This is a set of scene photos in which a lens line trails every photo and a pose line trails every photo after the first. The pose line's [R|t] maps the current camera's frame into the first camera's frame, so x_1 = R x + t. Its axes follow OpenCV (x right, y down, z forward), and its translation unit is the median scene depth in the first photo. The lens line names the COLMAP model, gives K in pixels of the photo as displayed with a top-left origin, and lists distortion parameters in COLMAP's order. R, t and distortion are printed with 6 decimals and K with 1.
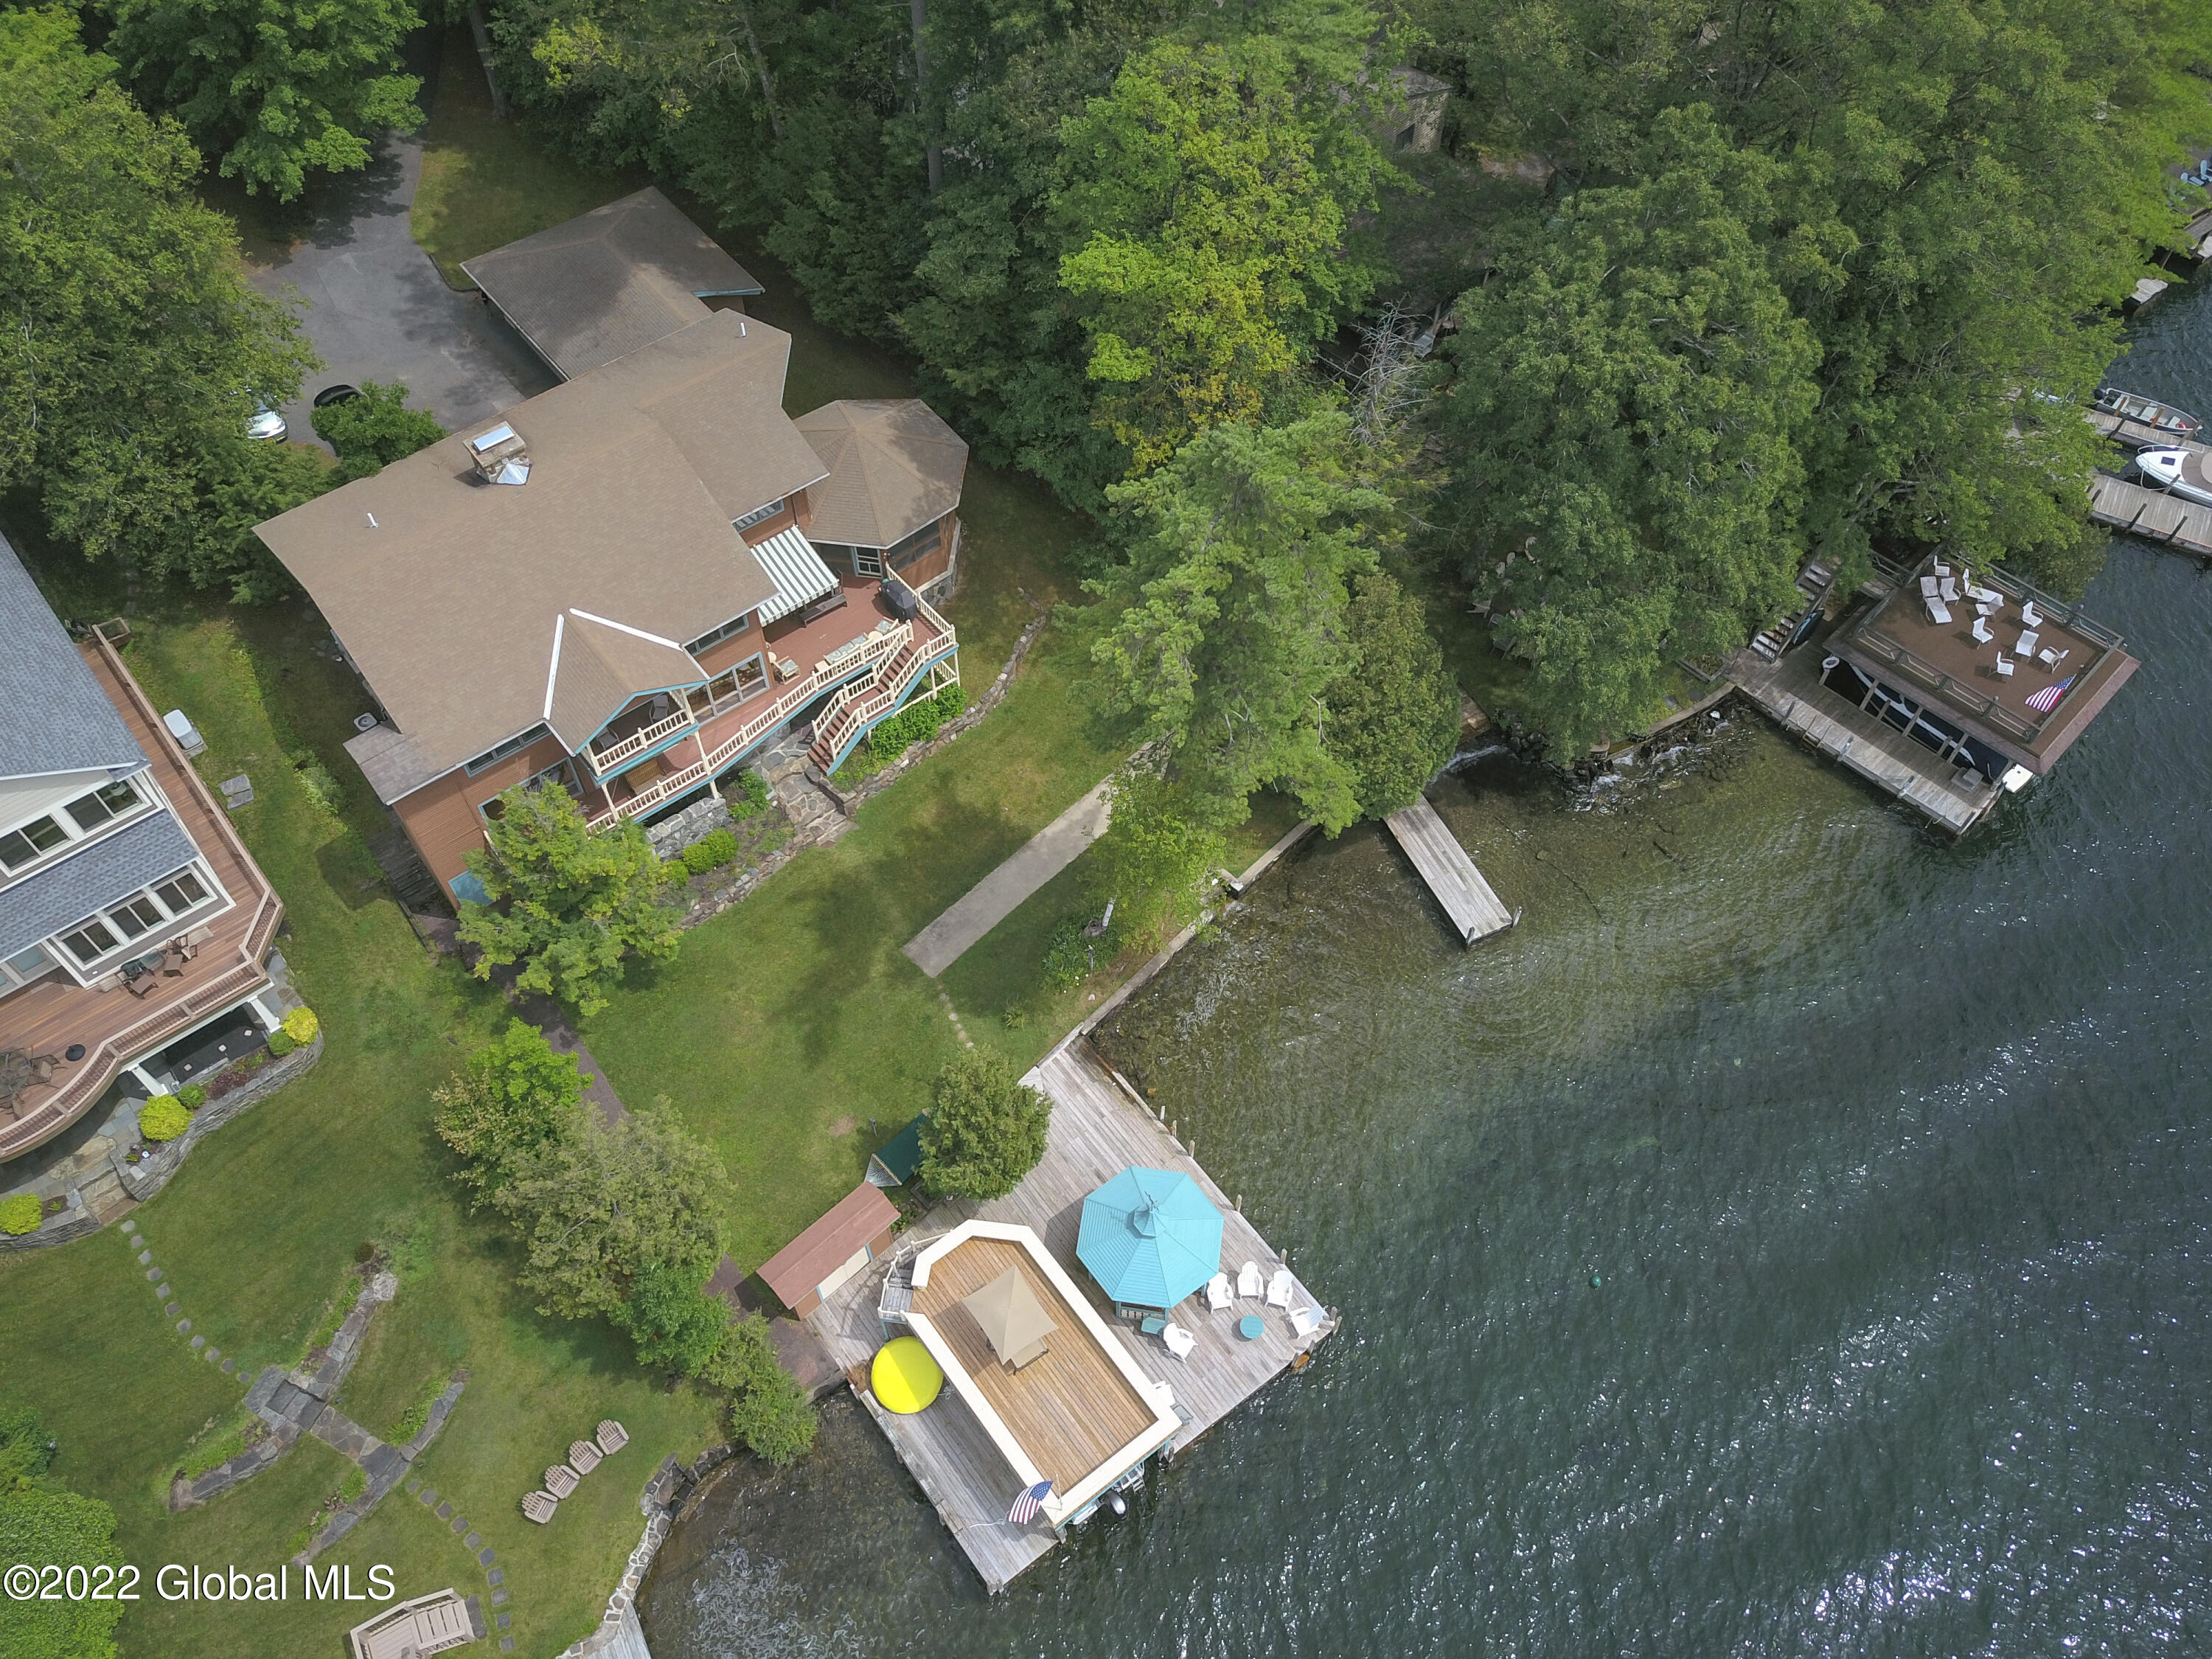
lens RADIAL K [[1680.7, 0, 1079.5], [0, 1680.7, 859.9], [0, 0, 1]] dist [0.044821, -0.001062]
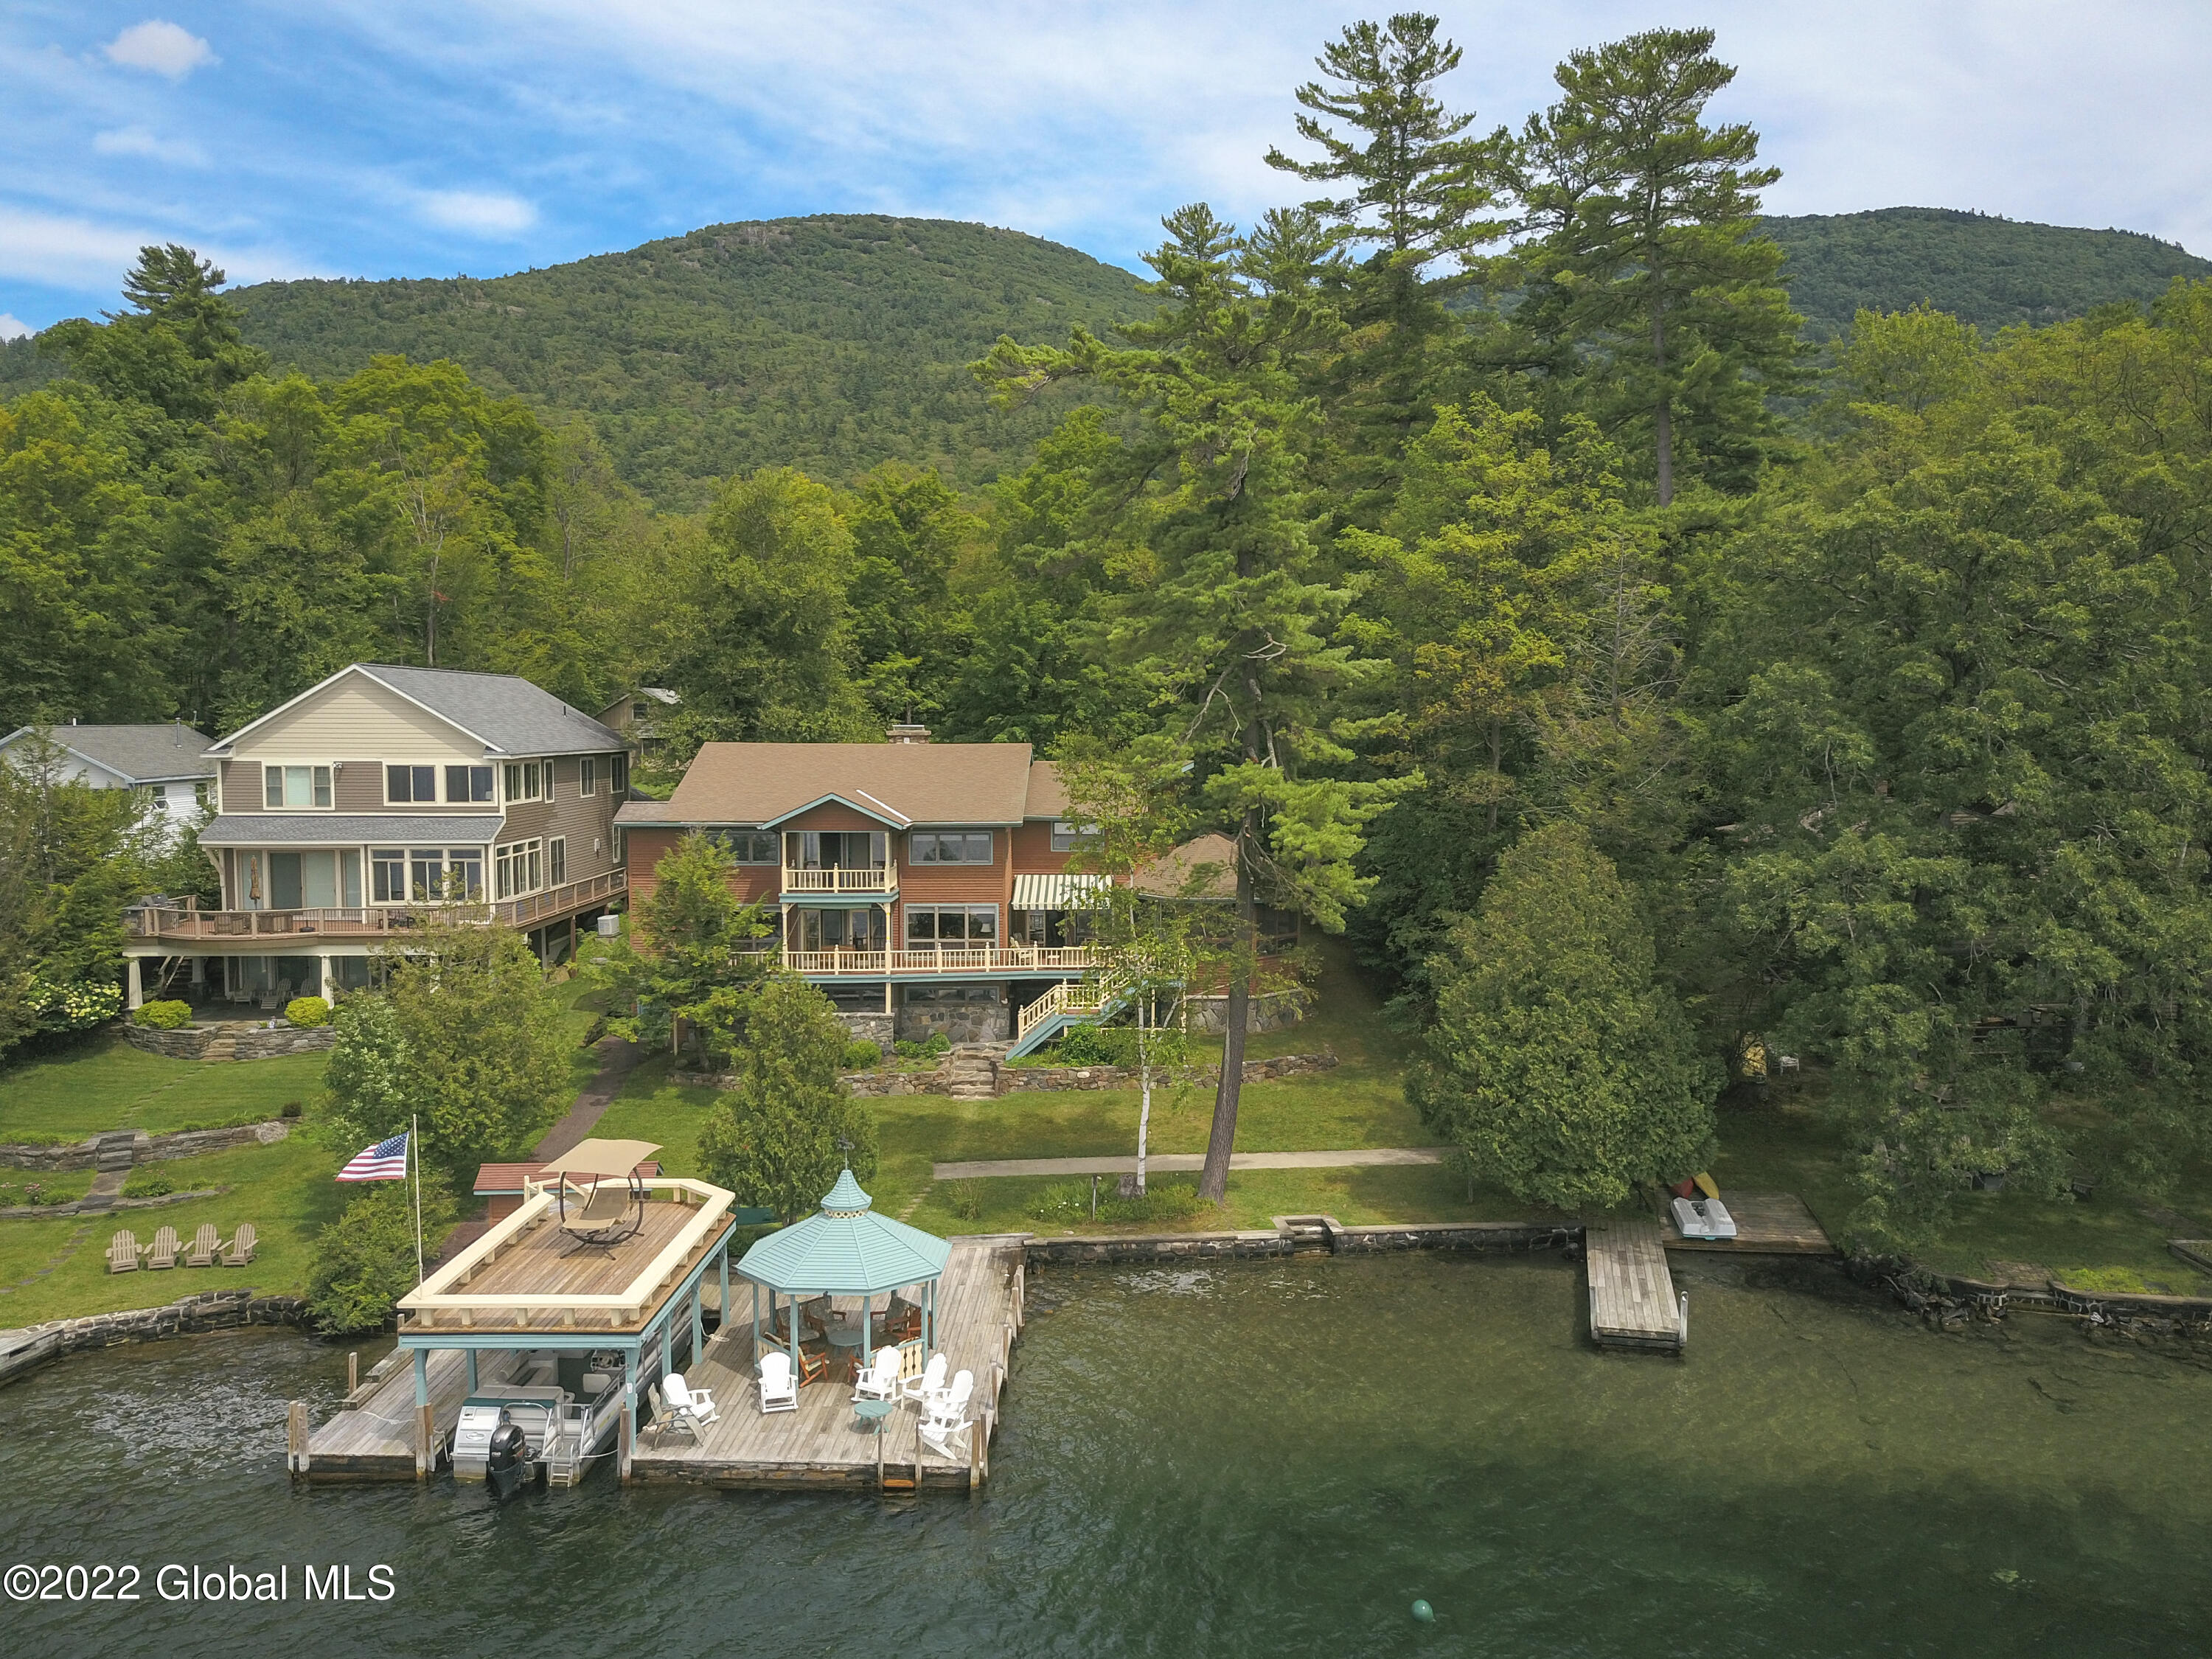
lens RADIAL K [[1695.1, 0, 1091.7], [0, 1695.1, 856.6], [0, 0, 1]] dist [0.030119, 0.002431]
pose [[0.777179, 0.060342, -0.626380, 0.544850], [-0.522234, 0.617201, -0.588502, 0.475756], [0.351091, 0.784489, 0.511188, 0.537152]]
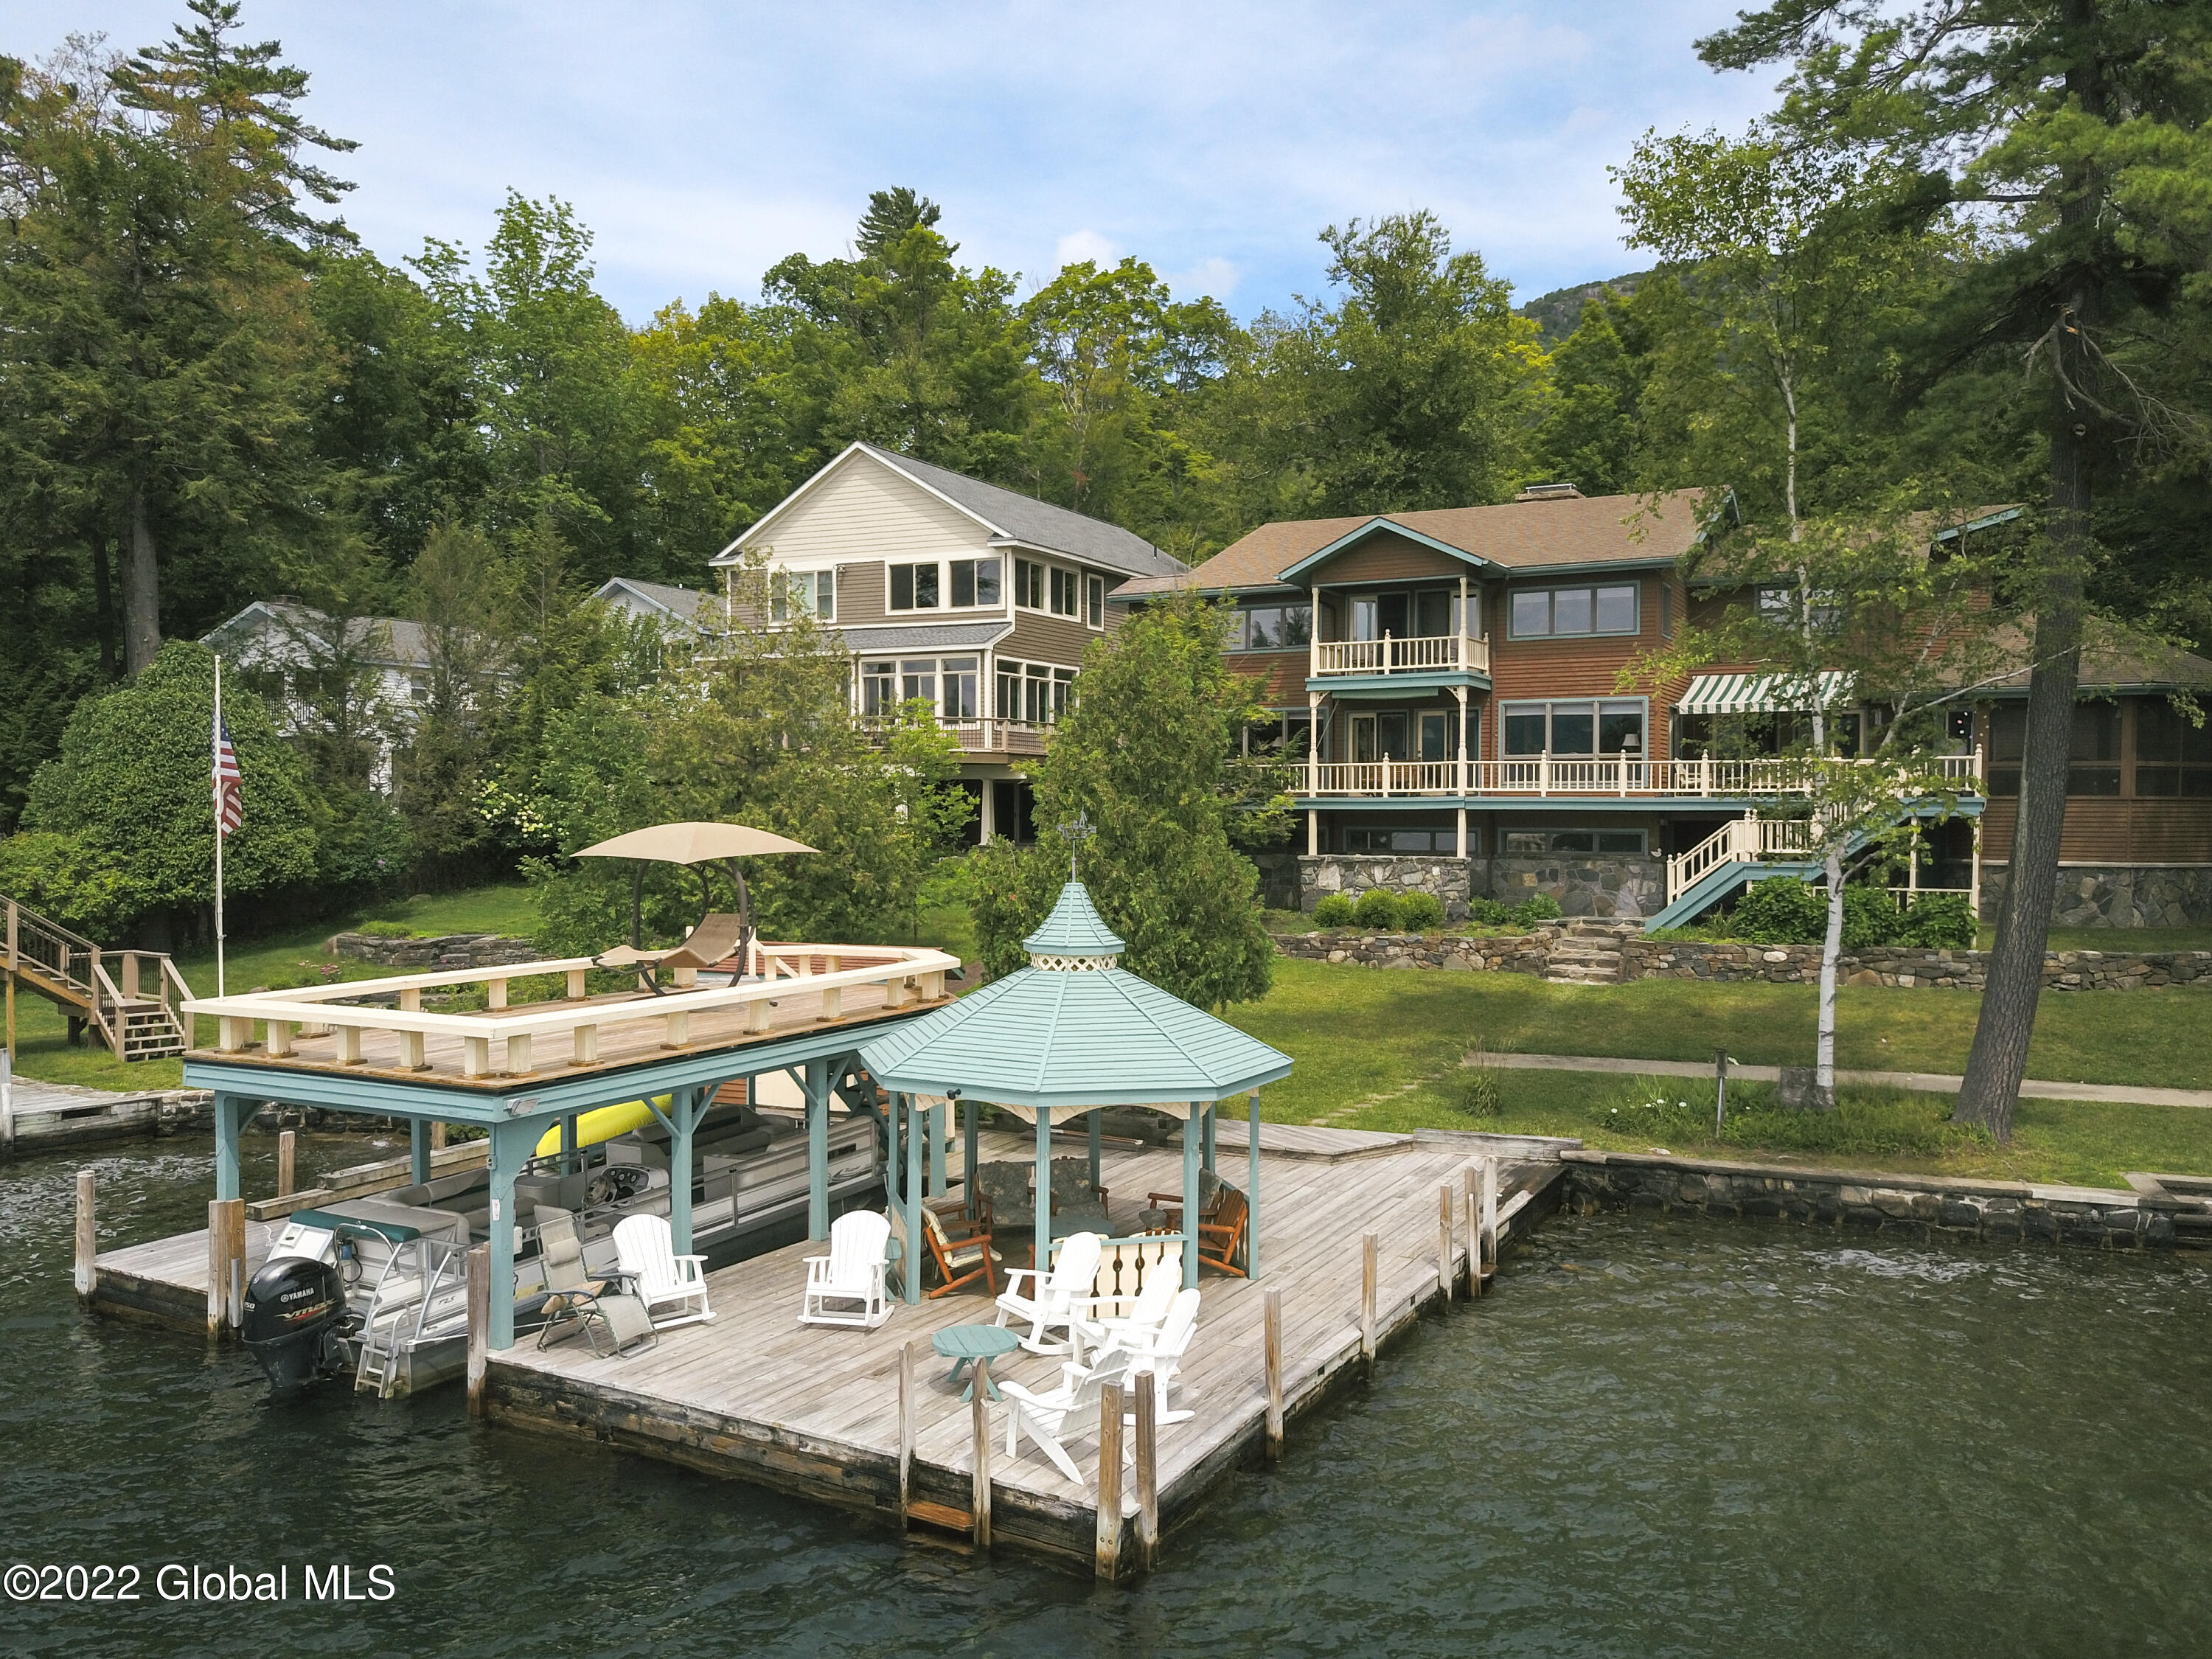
lens RADIAL K [[1695.1, 0, 1091.7], [0, 1695.1, 856.6], [0, 0, 1]] dist [0.030119, 0.002431]
pose [[0.400138, 0.041831, -0.915500, 0.356723], [-0.756921, 0.578280, -0.304405, 0.298027], [0.516681, 0.814766, 0.263054, 0.863552]]
